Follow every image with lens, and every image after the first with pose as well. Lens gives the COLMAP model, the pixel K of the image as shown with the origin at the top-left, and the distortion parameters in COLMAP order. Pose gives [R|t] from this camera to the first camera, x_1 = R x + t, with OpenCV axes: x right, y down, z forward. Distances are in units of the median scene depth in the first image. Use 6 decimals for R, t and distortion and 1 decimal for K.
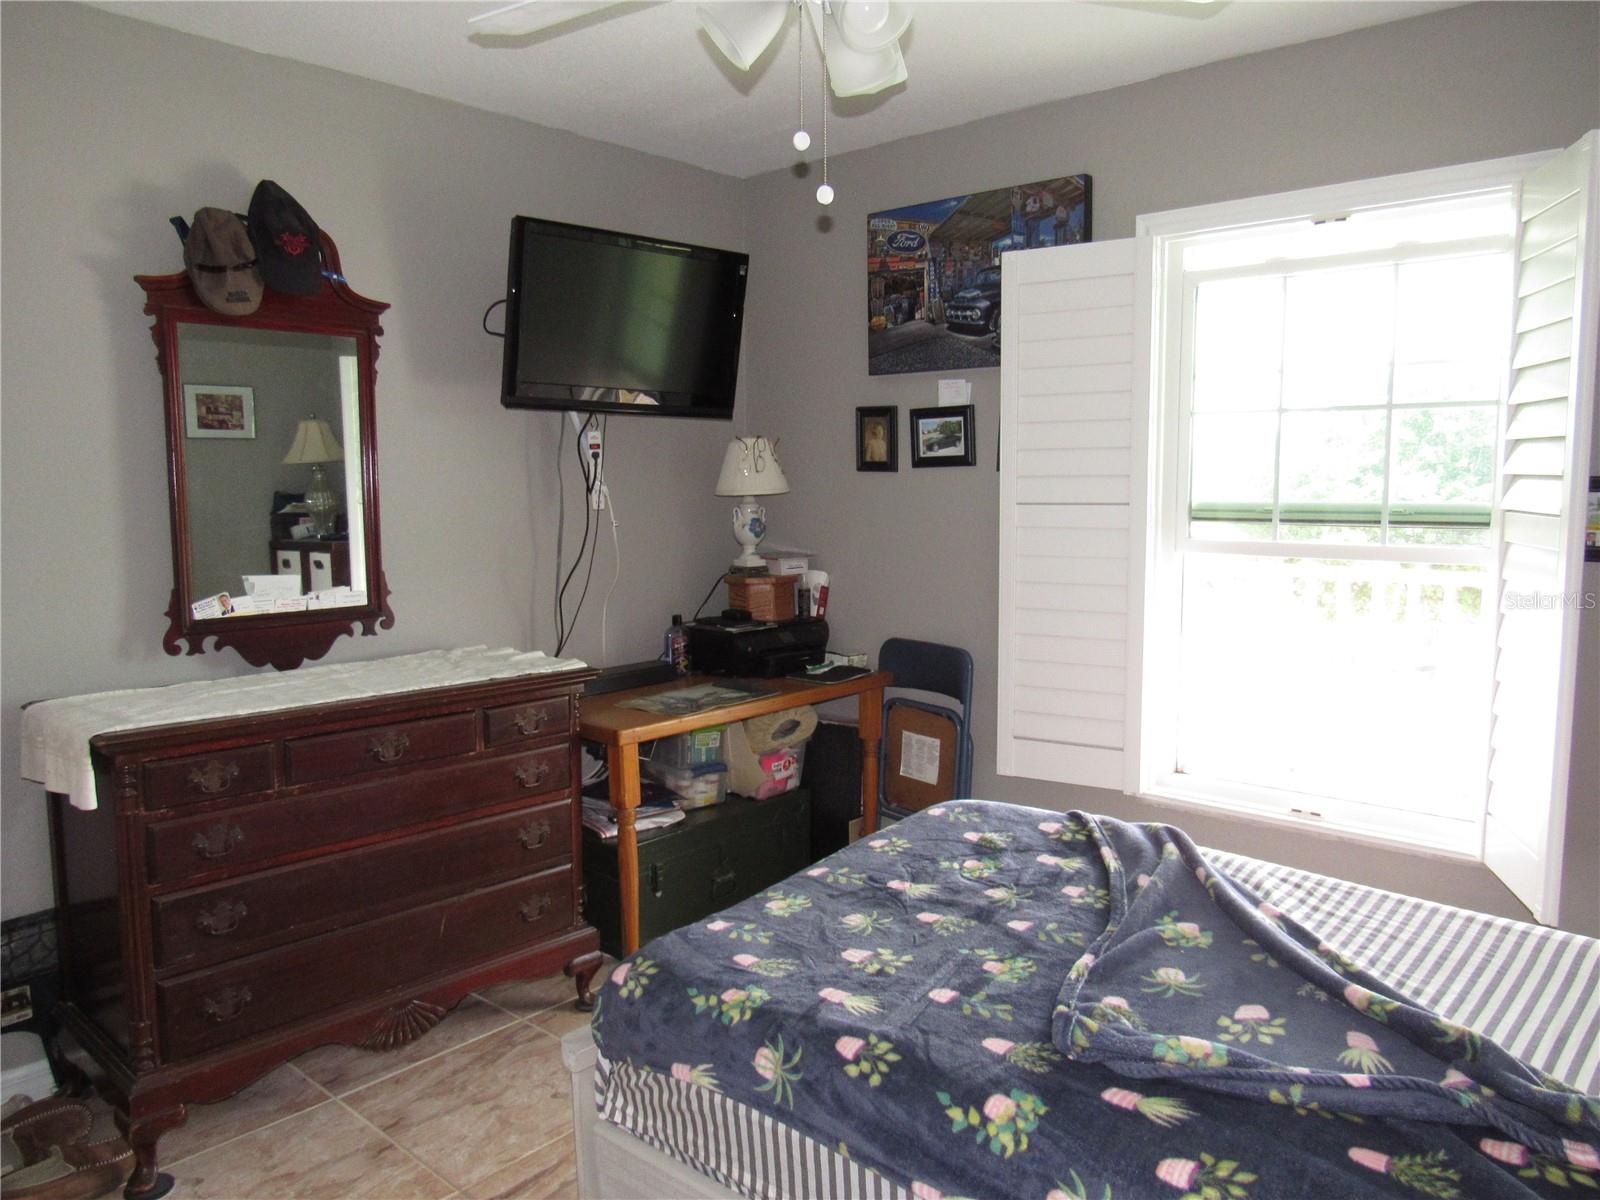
lens RADIAL K [[1139.1, 0, 800.0], [0, 1139.1, 600.0], [0, 0, 1]] dist [-0.031054, 0.008068]
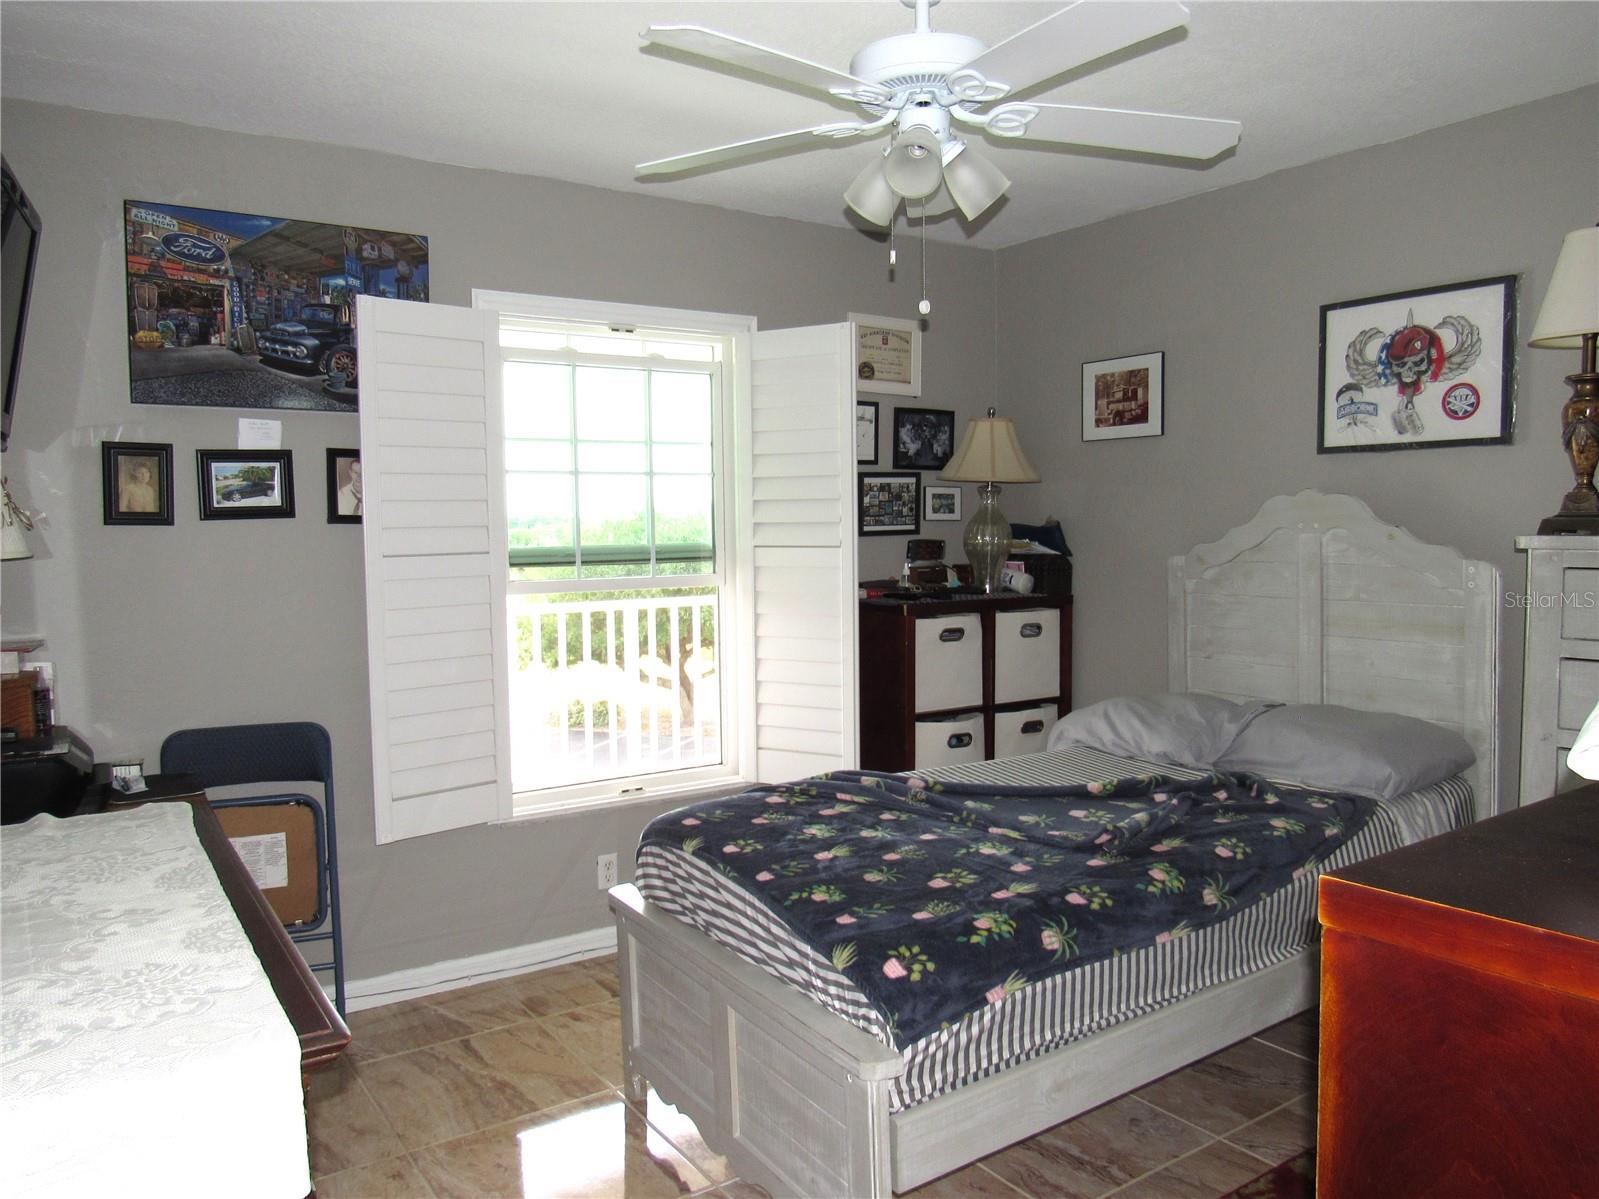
lens RADIAL K [[1163.5, 0, 806.0], [0, 1163.5, 600.9], [0, 0, 1]] dist [-0.033756, 0.003290]
pose [[0.249945, -0.062316, 0.966253, -0.645789], [0.116101, 0.992656, 0.033987, -0.037758], [-0.961274, 0.103688, 0.255345, 0.394962]]
